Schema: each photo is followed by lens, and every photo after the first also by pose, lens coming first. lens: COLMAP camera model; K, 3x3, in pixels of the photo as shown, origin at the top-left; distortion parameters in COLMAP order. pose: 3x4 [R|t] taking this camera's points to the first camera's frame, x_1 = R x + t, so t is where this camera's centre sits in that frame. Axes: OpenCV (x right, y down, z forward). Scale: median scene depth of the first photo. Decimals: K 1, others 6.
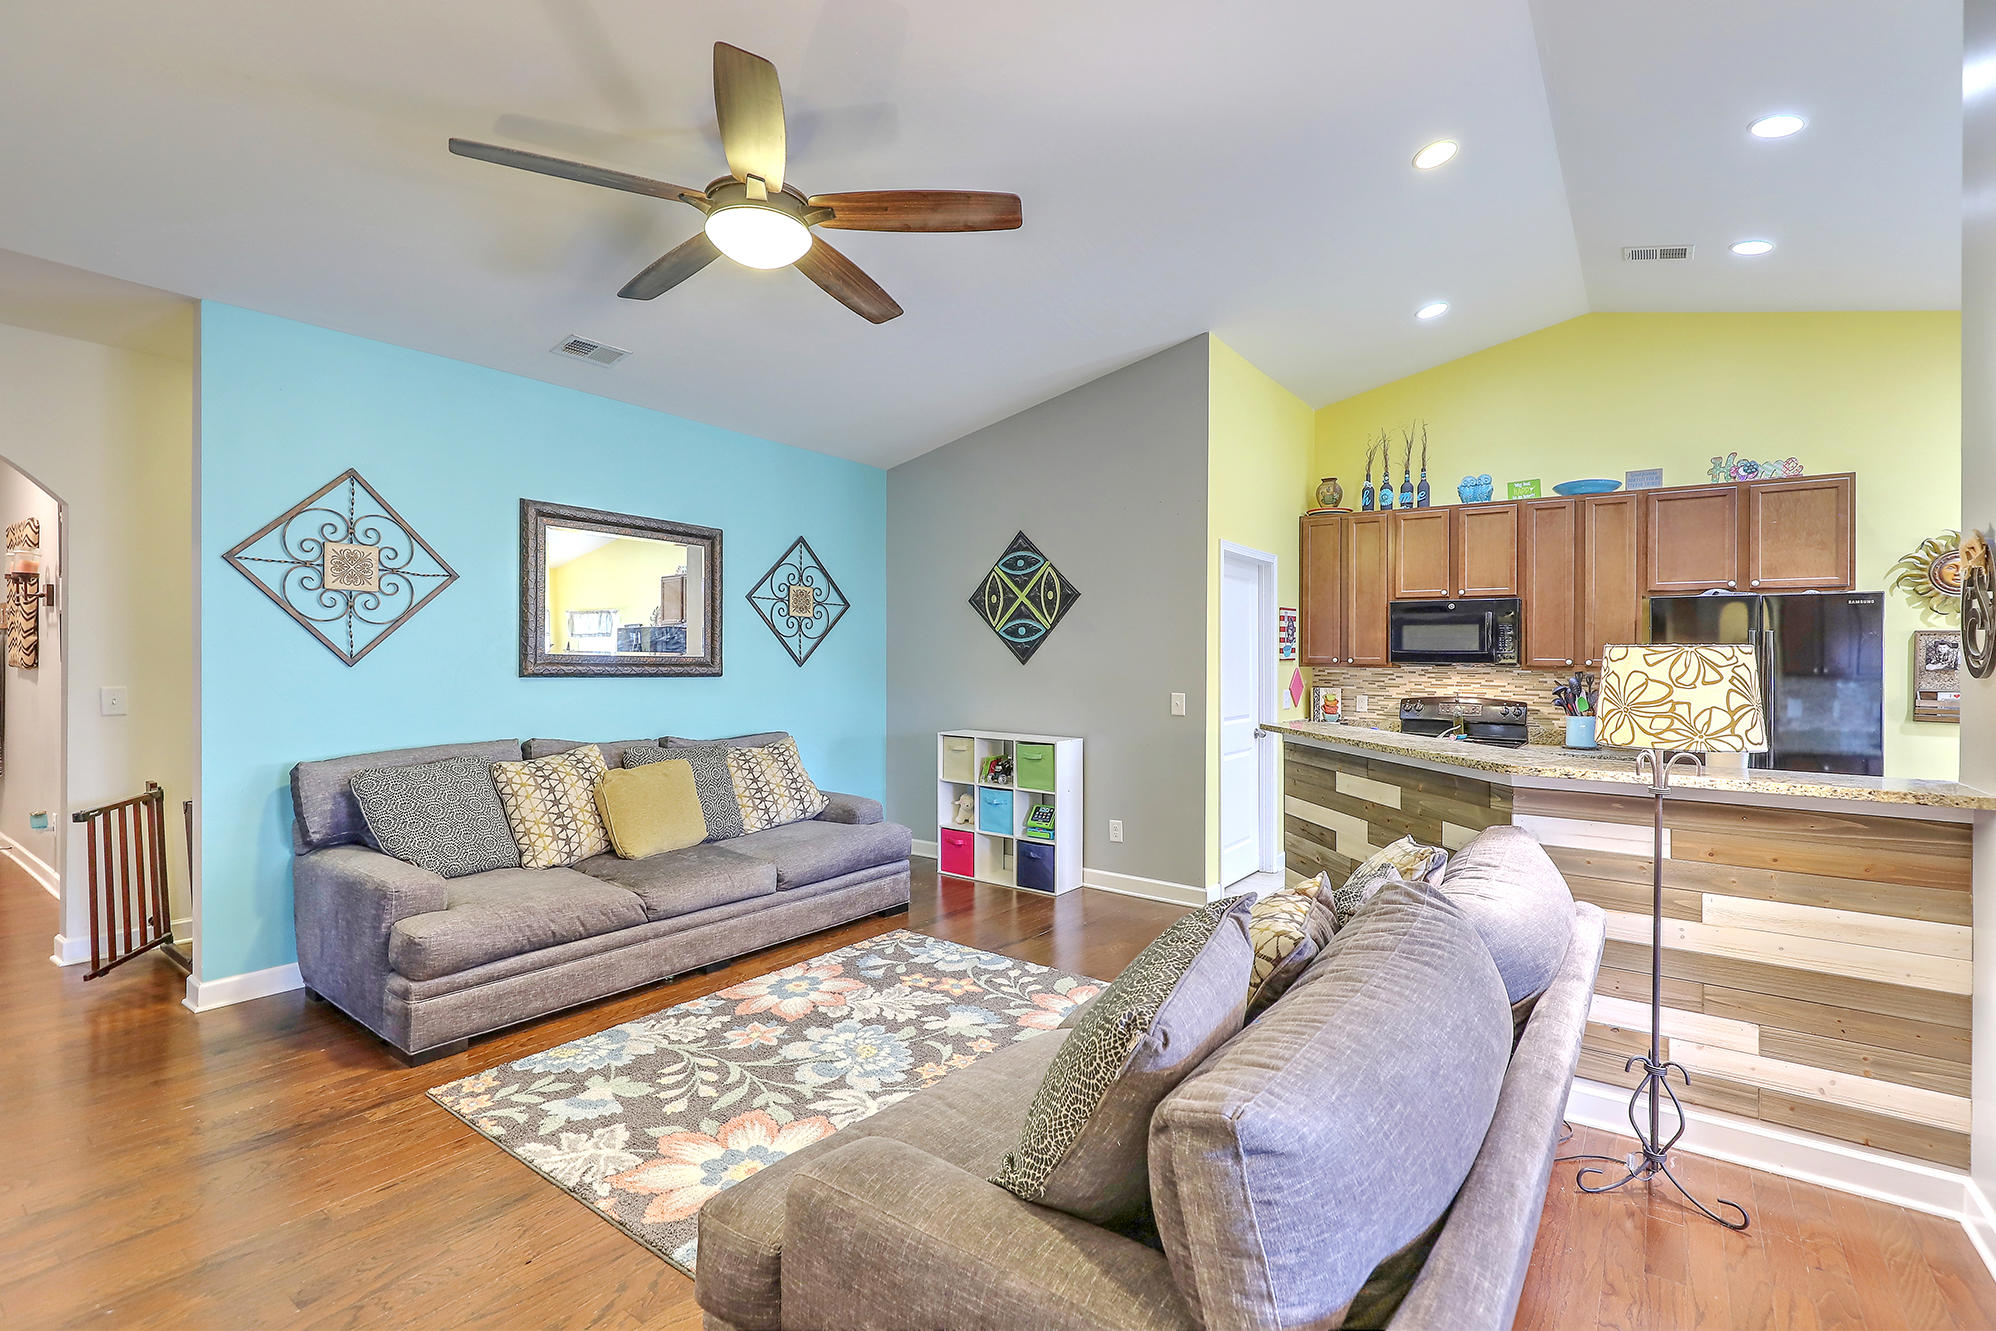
lens RADIAL K [[896.9, 0, 967.0], [0, 896.9, 666.5], [0, 0, 1]] dist [0.002633, -0.000244]
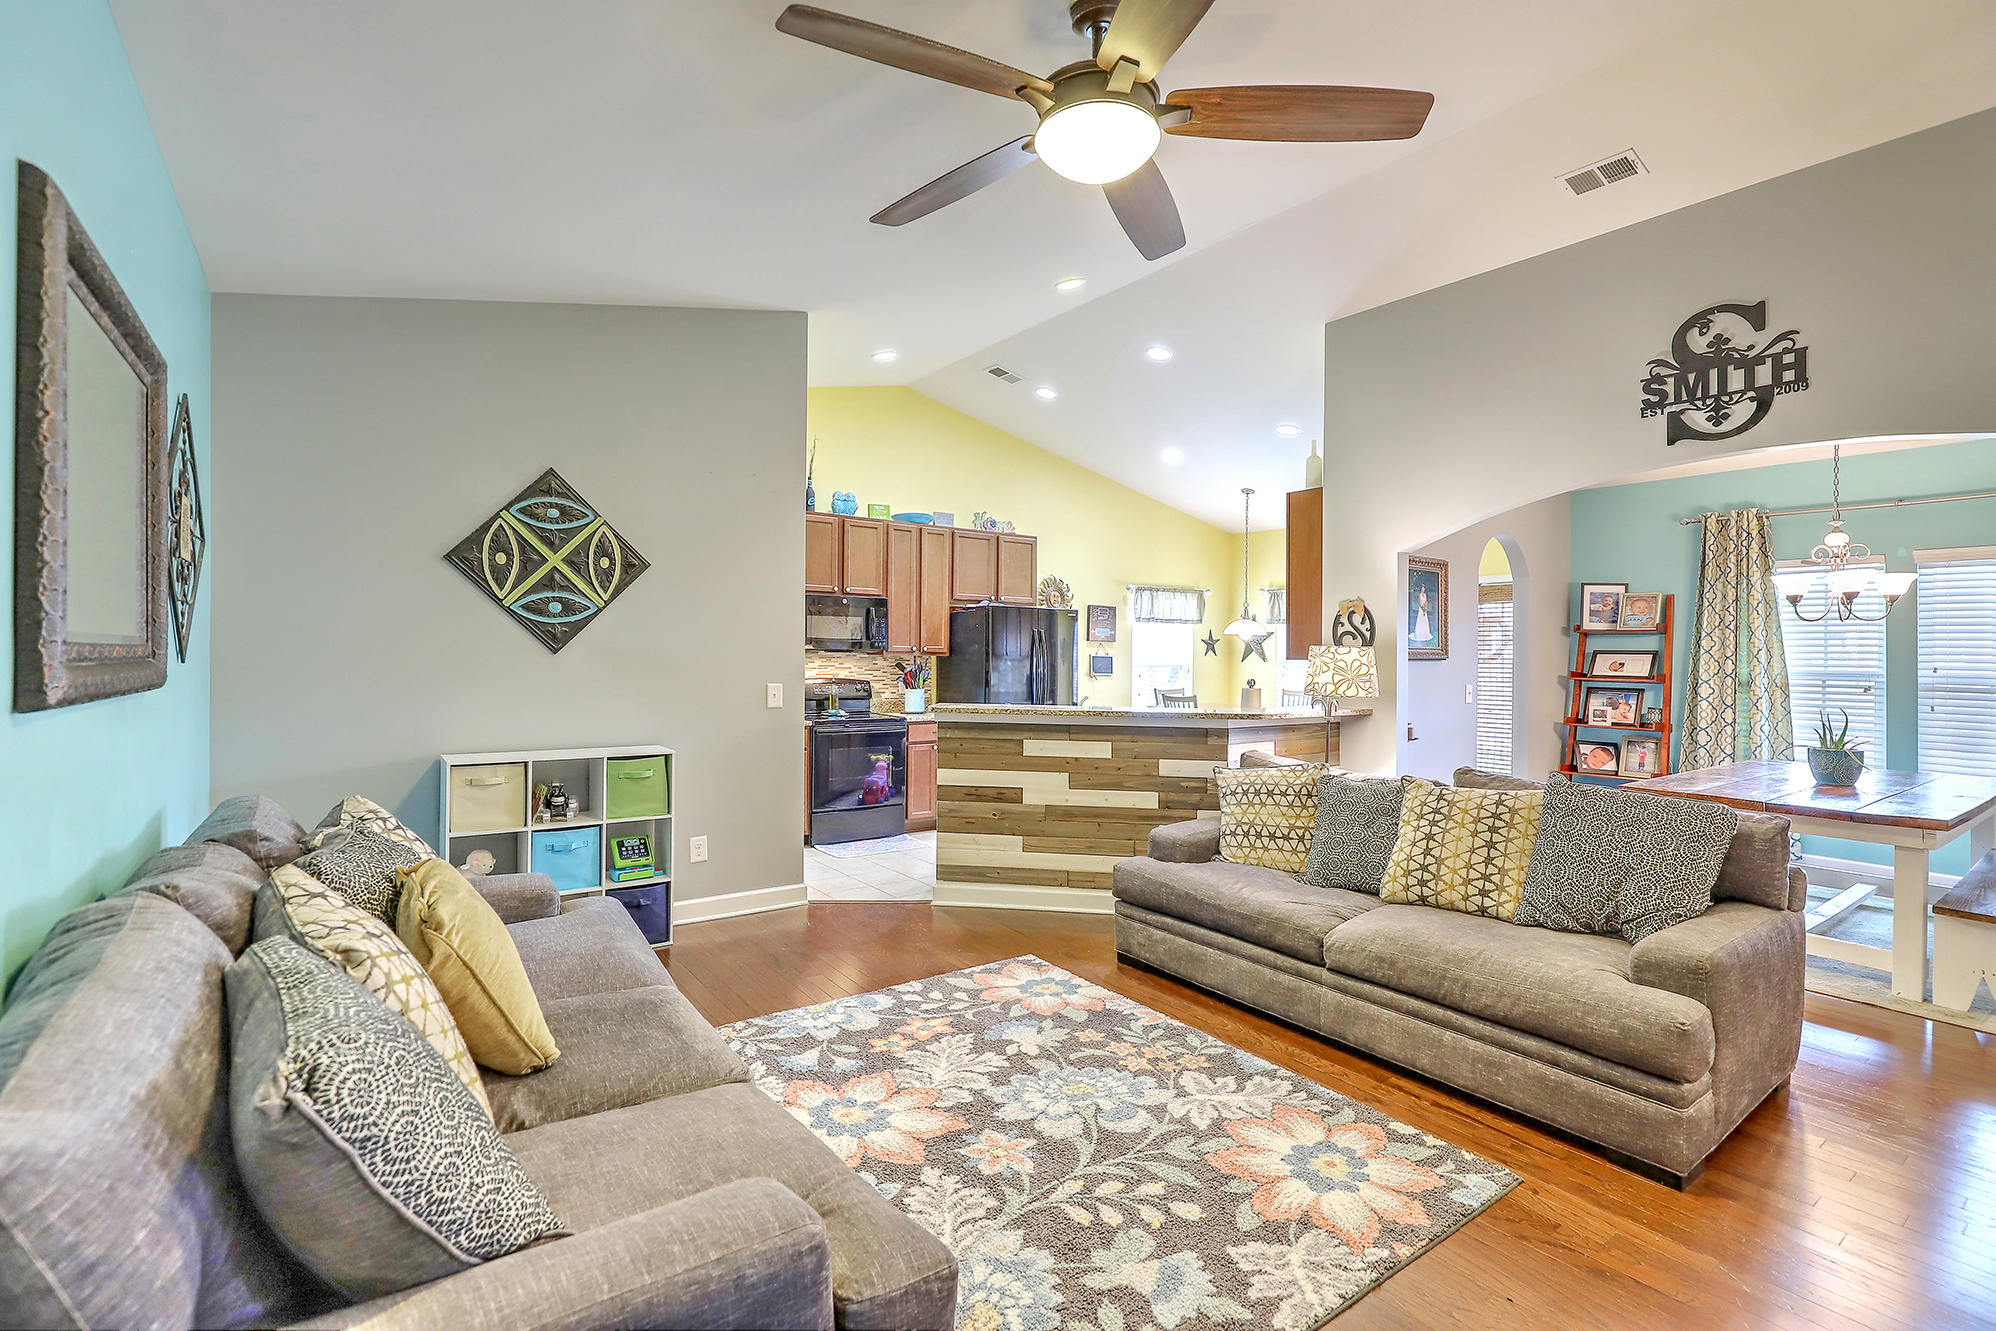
lens RADIAL K [[917.2, 0, 1031.3], [0, 917.2, 658.9], [0, 0, 1]] dist [-0.001350, -0.000252]
pose [[0.274129, -0.014490, 0.961584, -0.700159], [-0.001536, 0.999879, 0.015505, -0.013419], [-0.961692, -0.005727, 0.274073, 0.552920]]
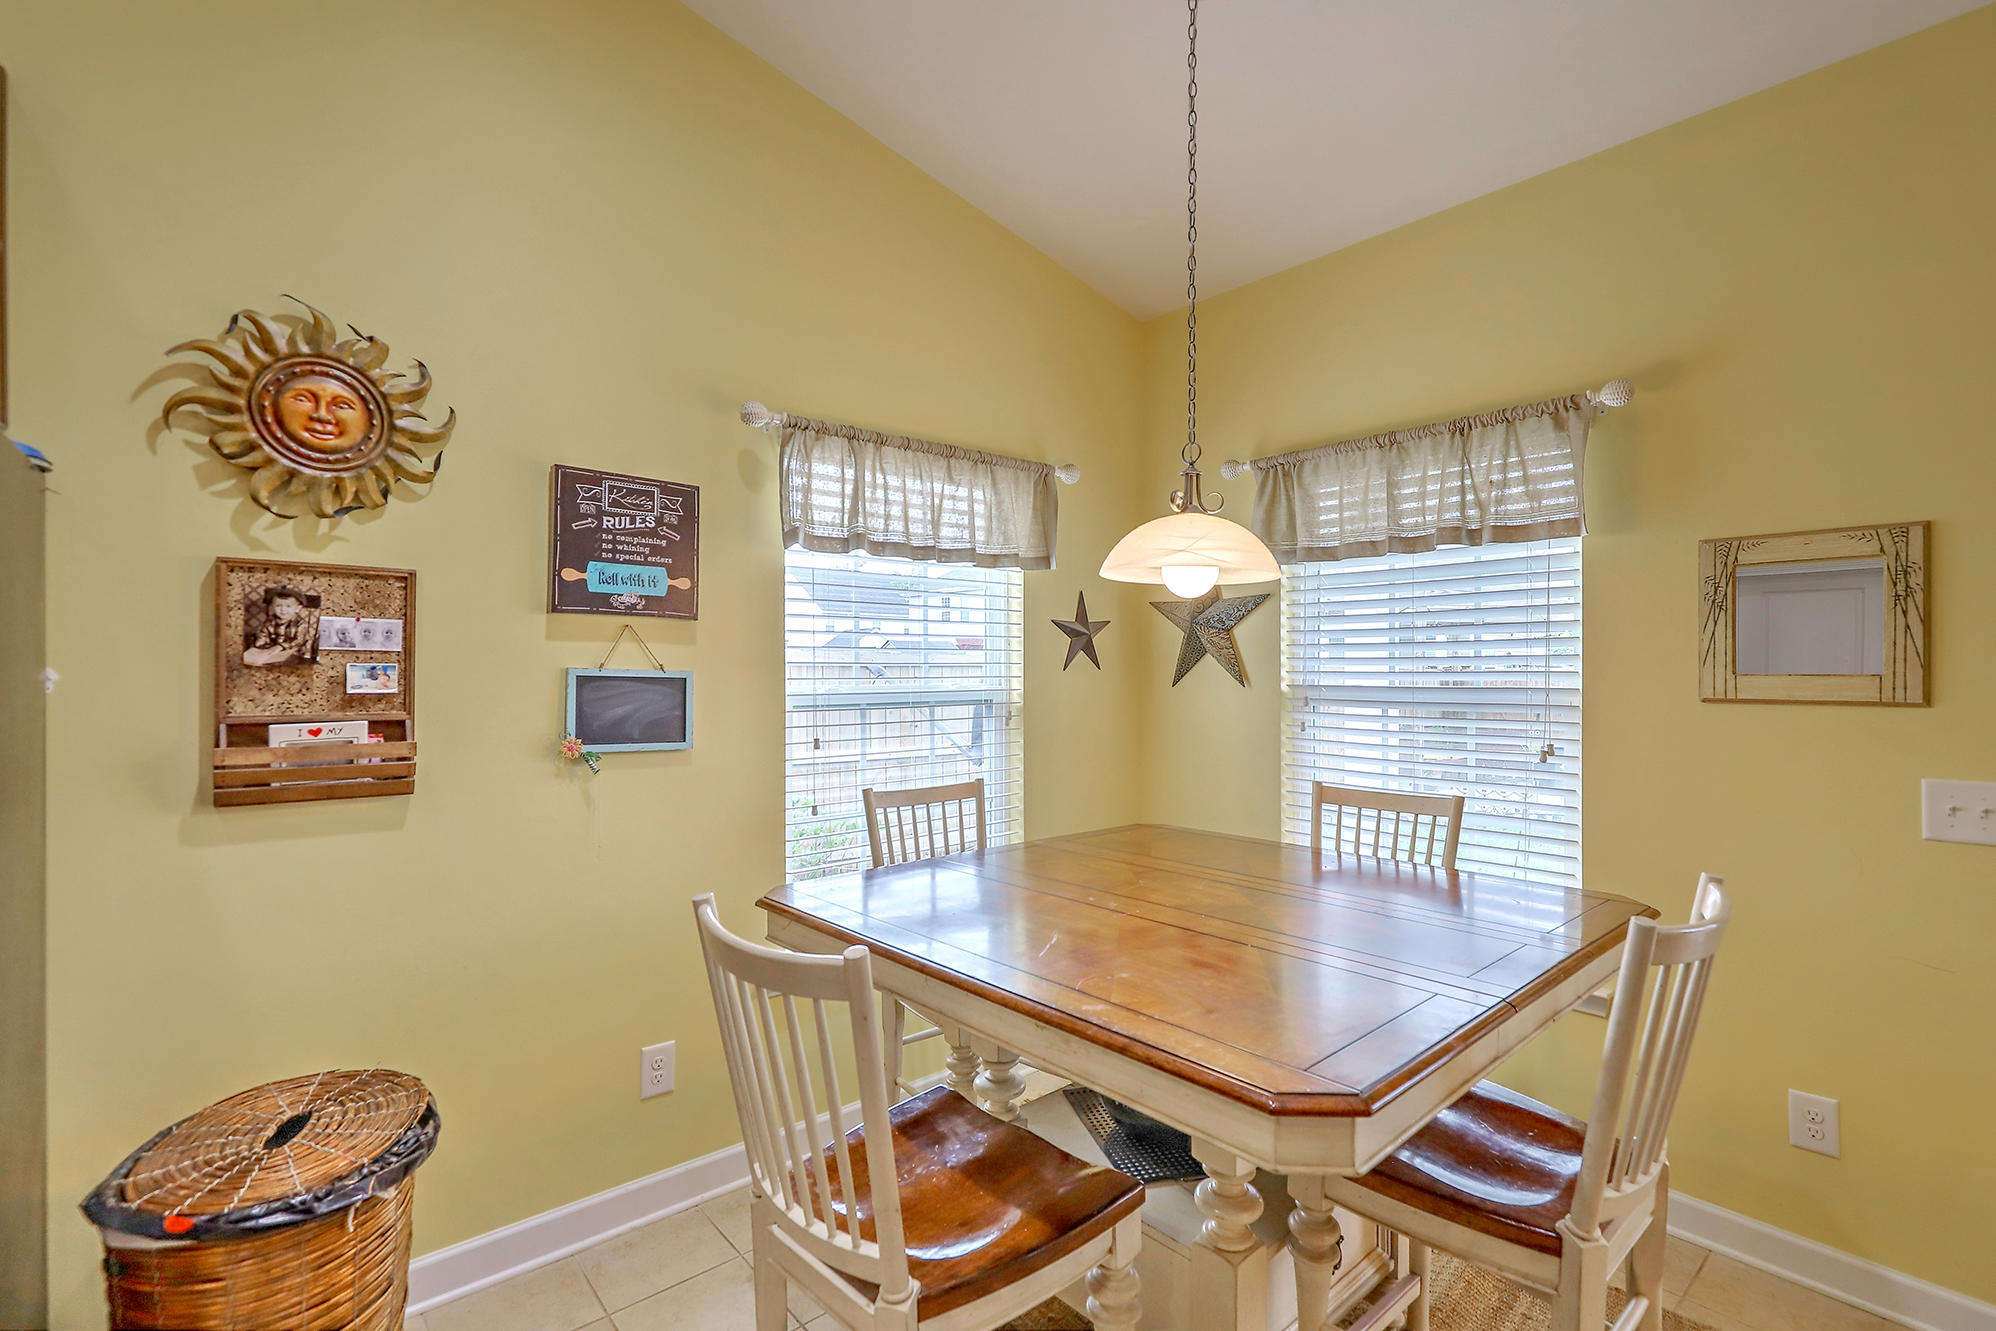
lens RADIAL K [[885.9, 0, 1041.4], [0, 885.9, 687.3], [0, 0, 1]] dist [0.000445, -0.000134]
pose [[0.201993, -0.031950, 0.978866, 0.800539], [0.010184, 0.999482, 0.030521, 0.004991], [-0.979334, 0.003804, 0.202214, 0.628803]]
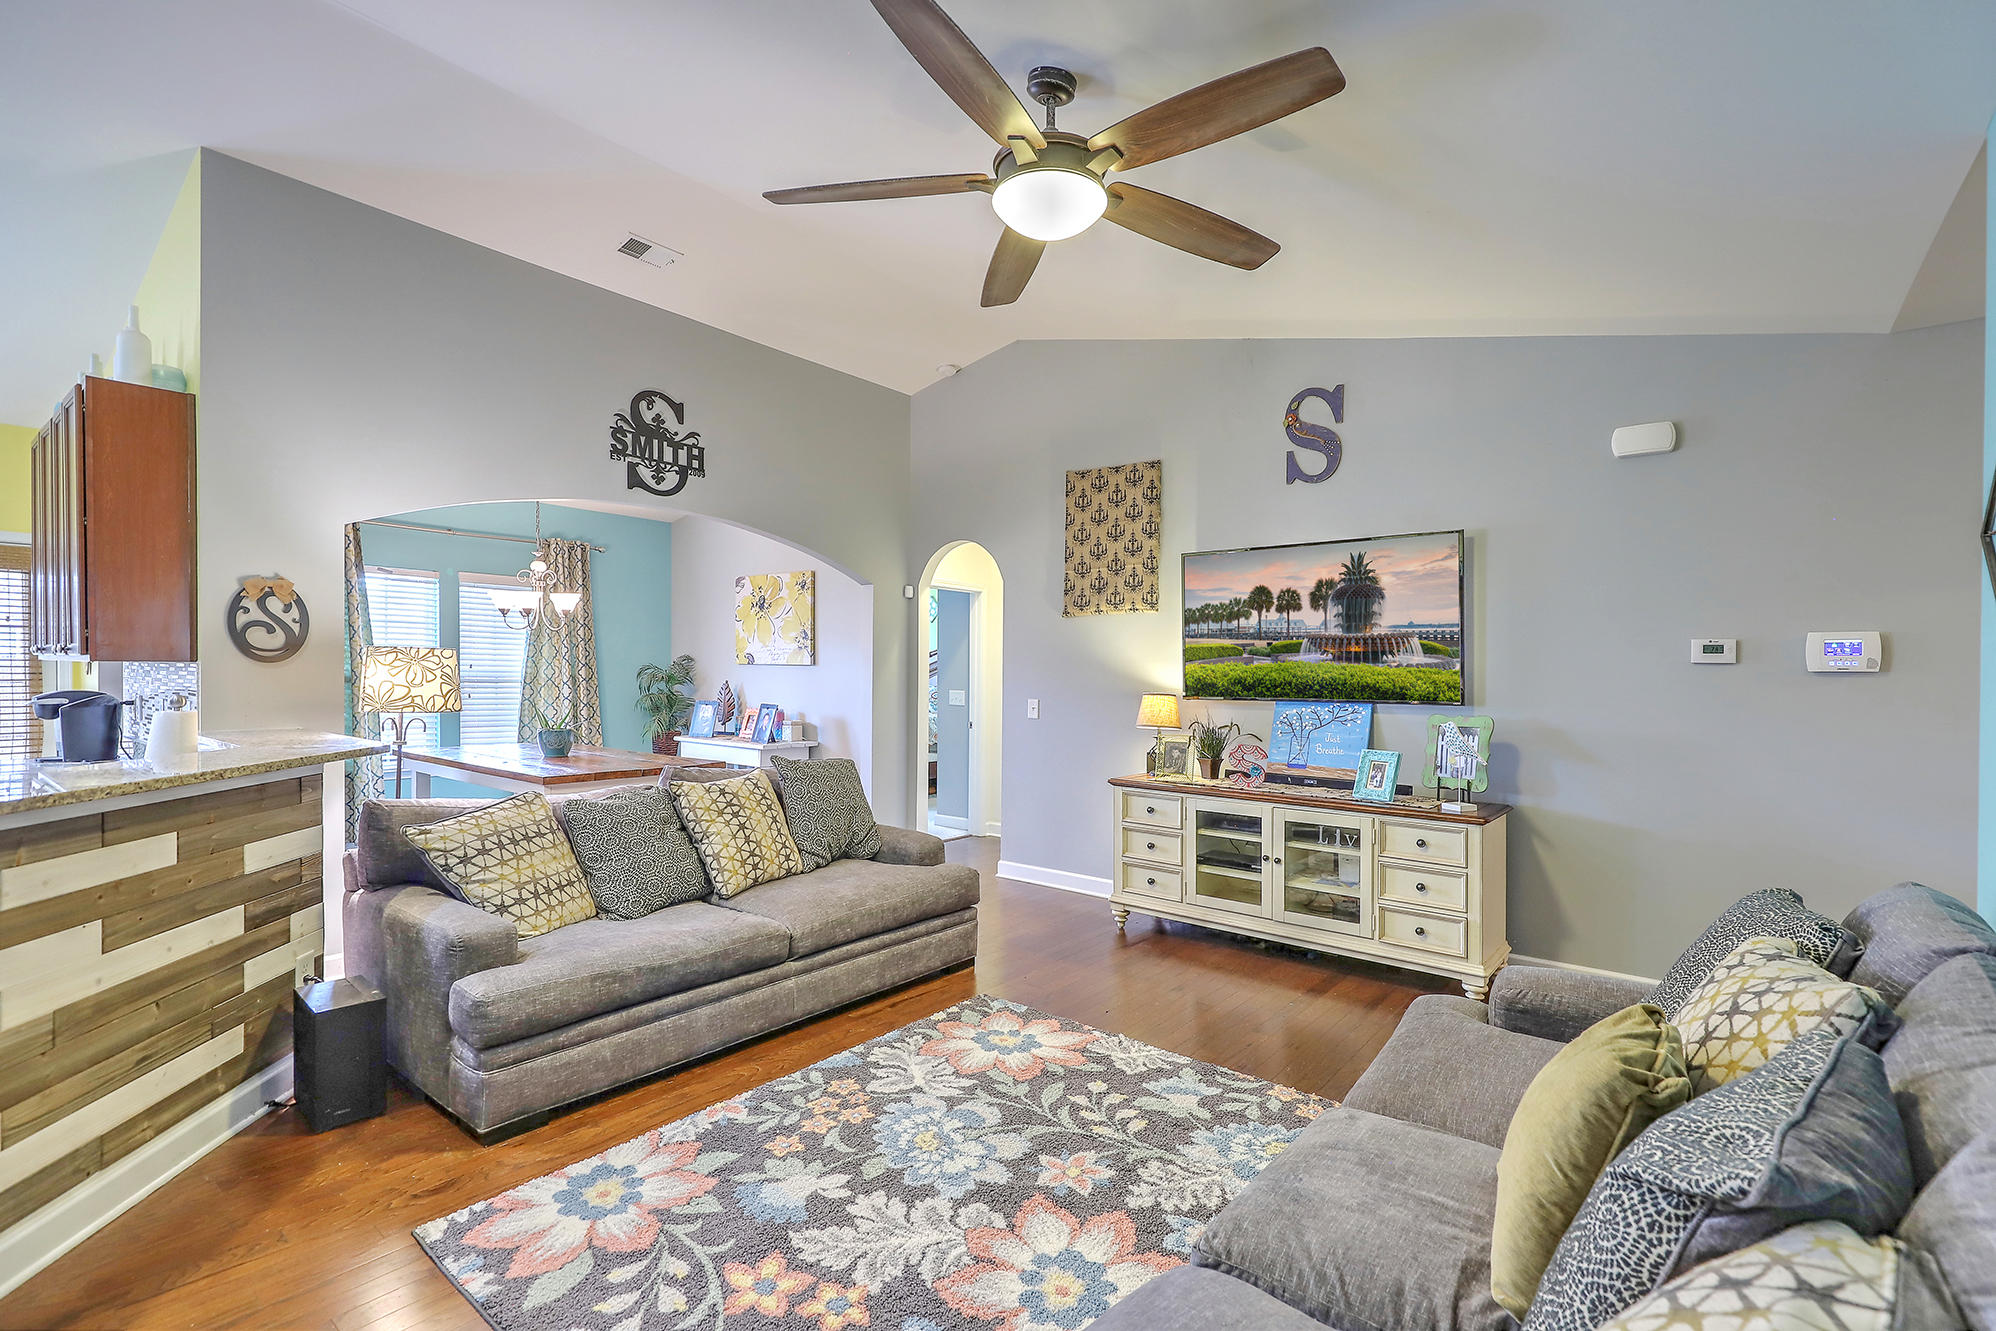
lens RADIAL K [[921.4, 0, 970.6], [0, 921.4, 669.5], [0, 0, 1]] dist [0.003011, 0.000313]
pose [[-0.998807, -0.030260, 0.038315, -0.119761], [-0.030035, 0.999528, 0.006440, -0.012419], [-0.038492, 0.005282, -0.999245, 1.289809]]
